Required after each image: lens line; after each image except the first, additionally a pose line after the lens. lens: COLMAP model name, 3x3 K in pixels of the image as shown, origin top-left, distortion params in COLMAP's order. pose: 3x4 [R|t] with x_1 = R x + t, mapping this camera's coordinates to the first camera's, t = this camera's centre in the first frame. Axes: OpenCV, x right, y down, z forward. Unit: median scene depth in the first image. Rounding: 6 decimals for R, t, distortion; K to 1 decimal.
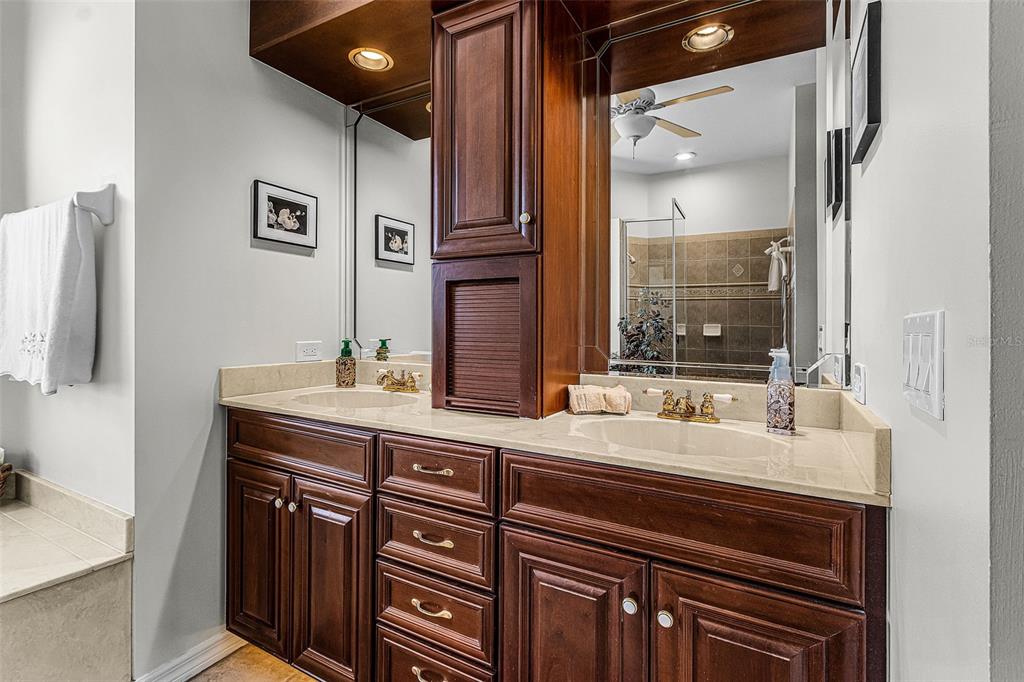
lens RADIAL K [[481.1, 0, 503.3], [0, 481.1, 327.8], [0, 0, 1]] dist [-0.001218, -0.000153]
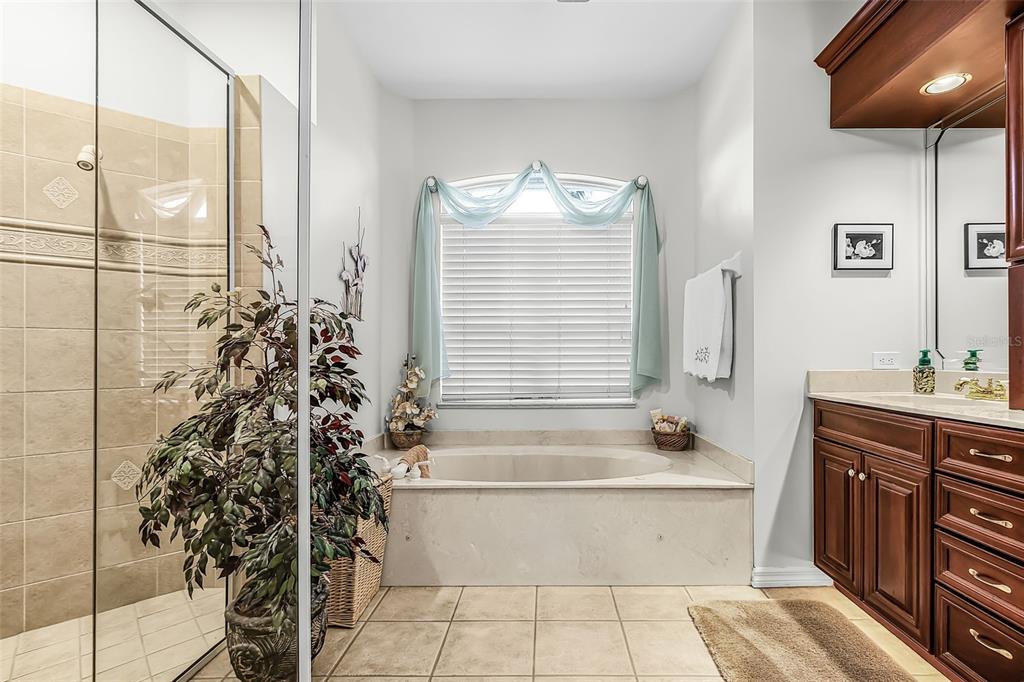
lens RADIAL K [[484.9, 0, 547.1], [0, 484.9, 363.3], [0, 0, 1]] dist [0.001805, -0.000340]
pose [[0.498591, 0.001494, -0.866836, 0.227281], [0.006266, 0.999966, 0.005328, 0.052112], [0.866814, -0.008088, 0.498565, -0.317982]]
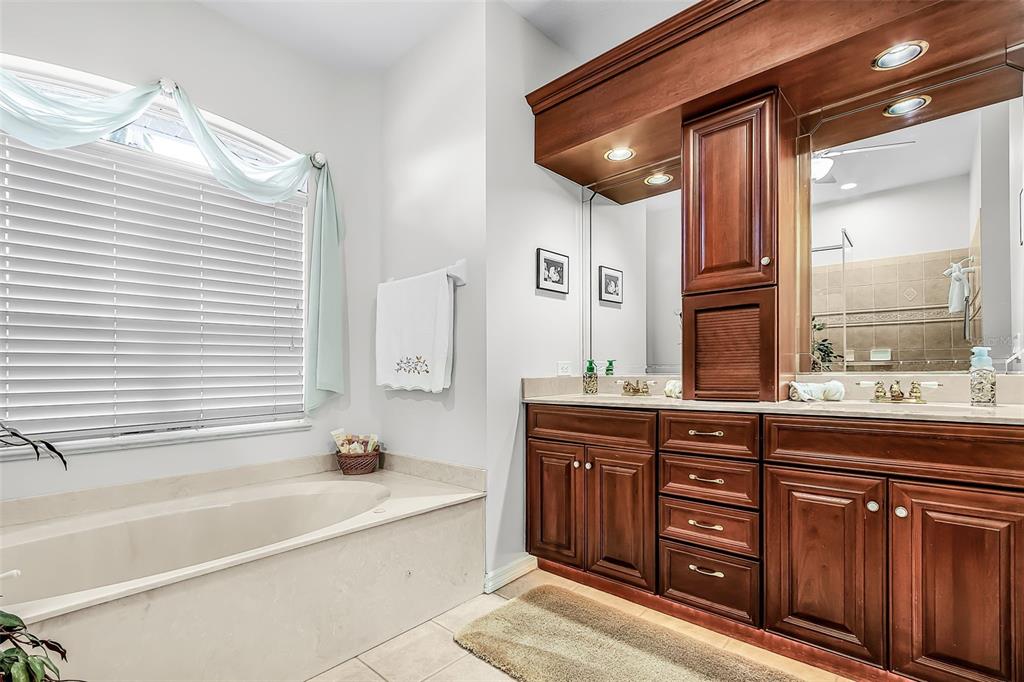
lens RADIAL K [[472.1, 0, 506.9], [0, 472.1, 377.1], [0, 0, 1]] dist [0.001245, 0.000036]
pose [[0.973246, -0.019590, -0.228930, -0.298579], [0.022473, 0.999698, 0.009991, 0.065852], [0.228665, -0.014869, 0.973392, -0.424321]]
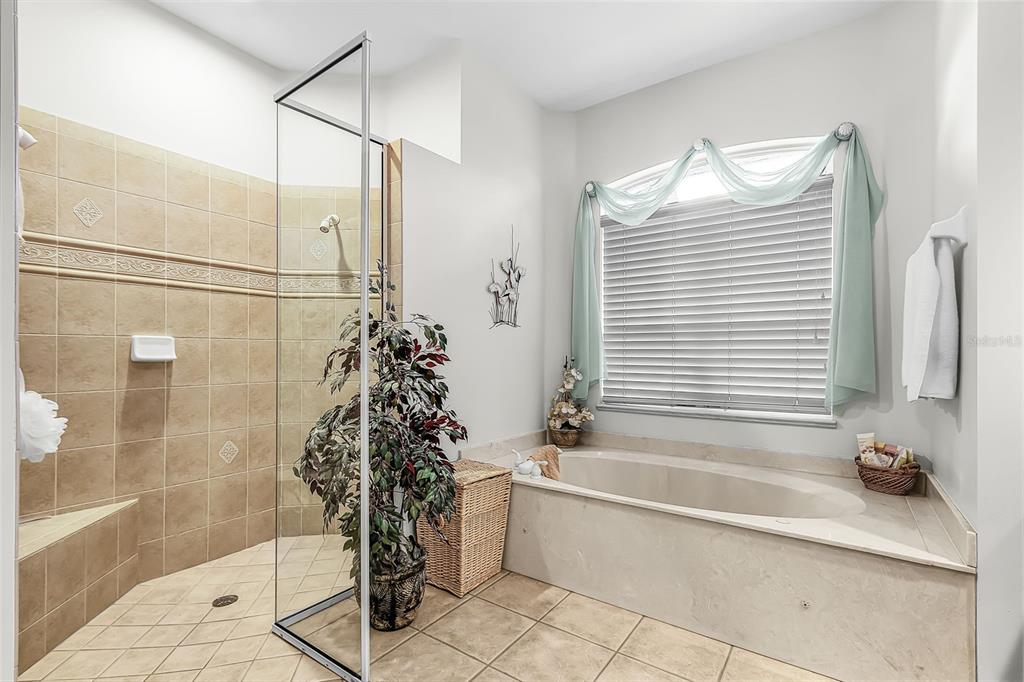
lens RADIAL K [[470.3, 0, 507.9], [0, 470.3, 360.3], [0, 0, 1]] dist [-0.000923, 0.000034]
pose [[-0.100508, 0.006904, -0.994912, 0.257022], [-0.003345, 0.999968, 0.007277, 0.025726], [0.994931, 0.004059, -0.100482, 0.112789]]
